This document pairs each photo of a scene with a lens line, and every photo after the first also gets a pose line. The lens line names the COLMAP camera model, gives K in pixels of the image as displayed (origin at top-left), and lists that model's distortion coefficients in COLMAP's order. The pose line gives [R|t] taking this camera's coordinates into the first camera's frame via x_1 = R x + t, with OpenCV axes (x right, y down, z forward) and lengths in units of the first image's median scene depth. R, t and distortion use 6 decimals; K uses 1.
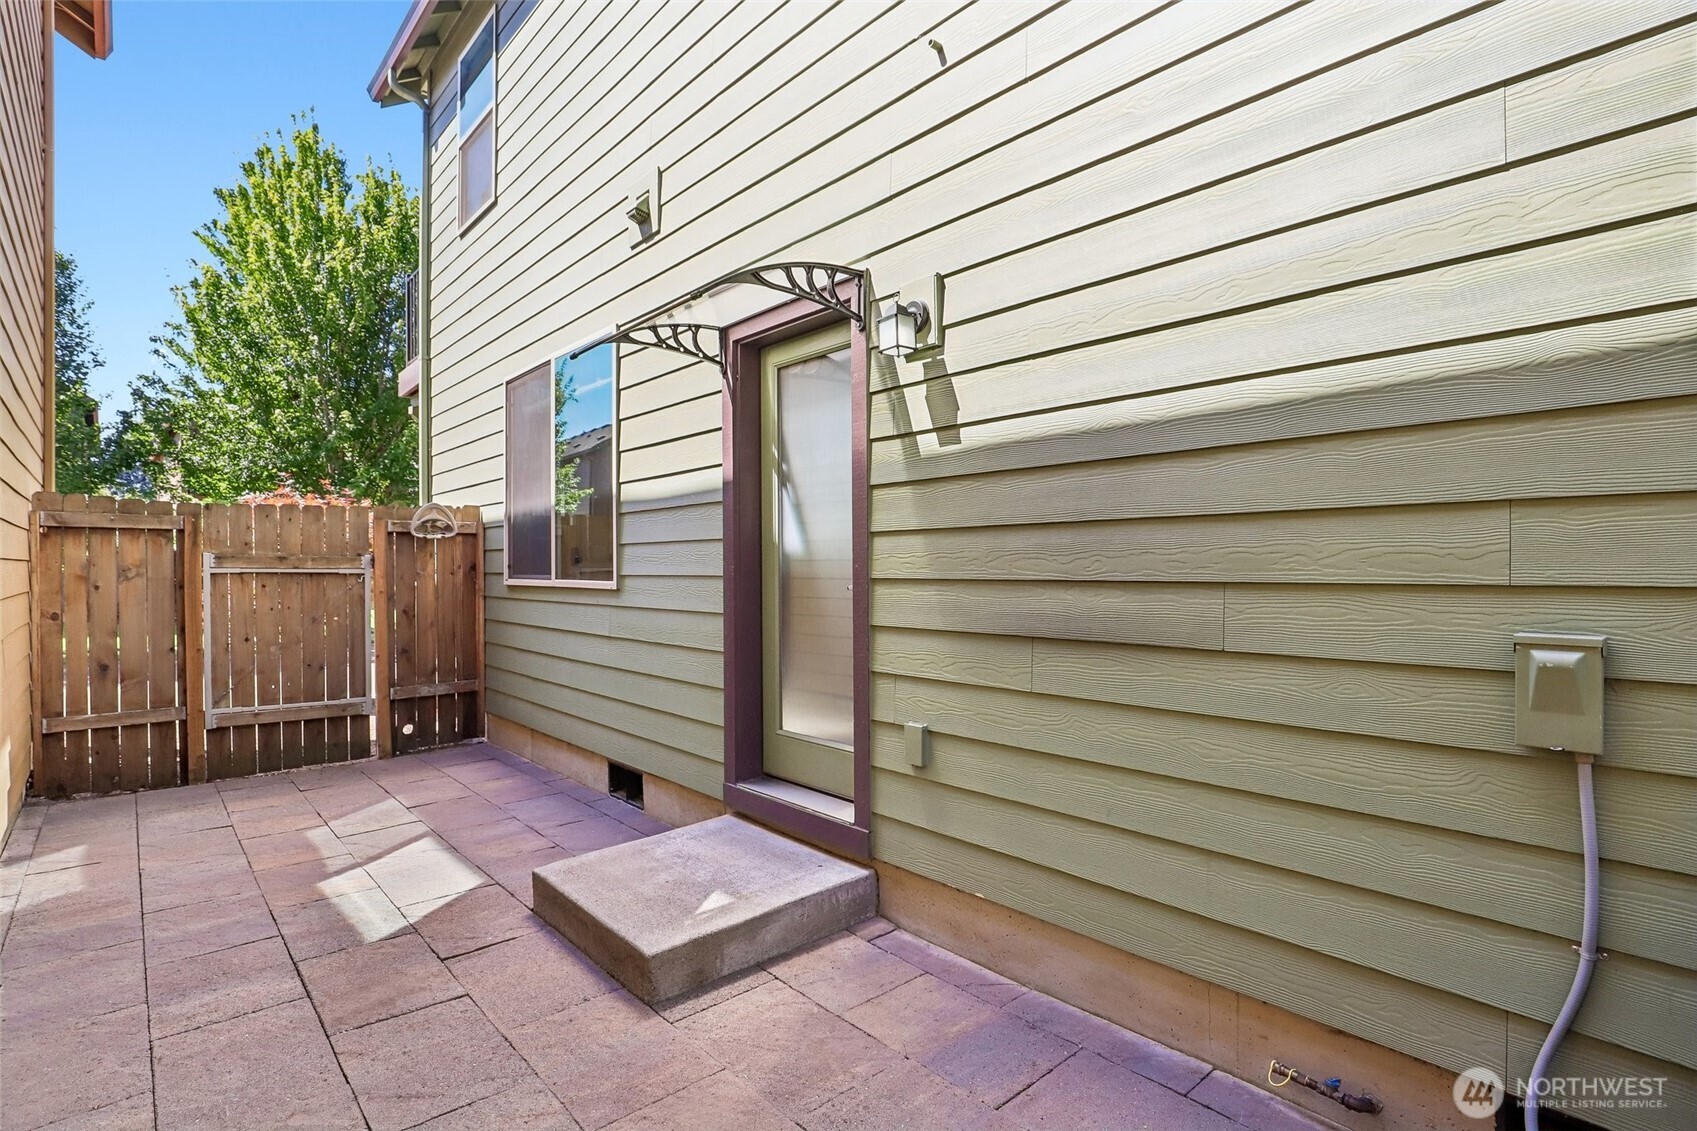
lens RADIAL K [[860.5, 0, 841.1], [0, 860.5, 558.4], [0, 0, 1]] dist [-0.026787, 0.001848]
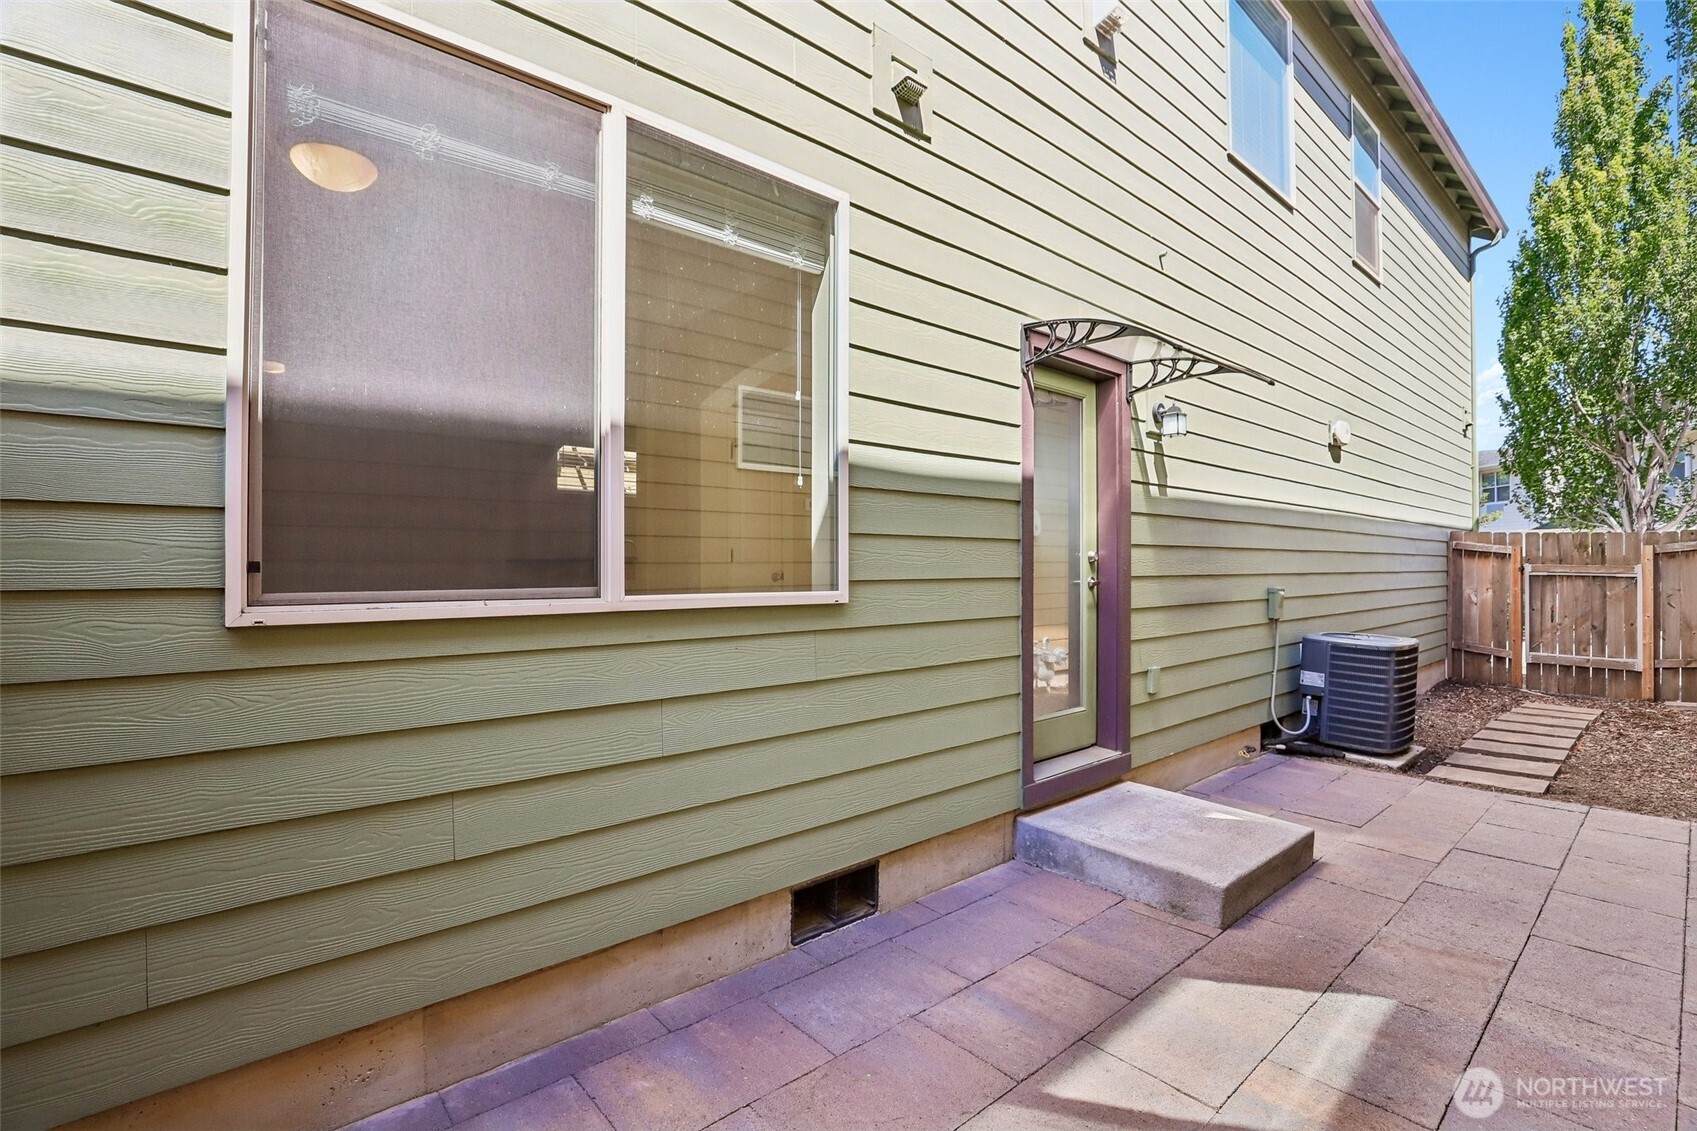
lens RADIAL K [[796.5, 0, 840.8], [0, 796.5, 562.3], [0, 0, 1]] dist [-0.031173, 0.001597]
pose [[-0.026866, 0.009540, 0.999594, -1.109655], [-0.010216, 0.999900, -0.009818, 0.015001], [-0.999587, -0.010475, -0.026766, 1.316847]]
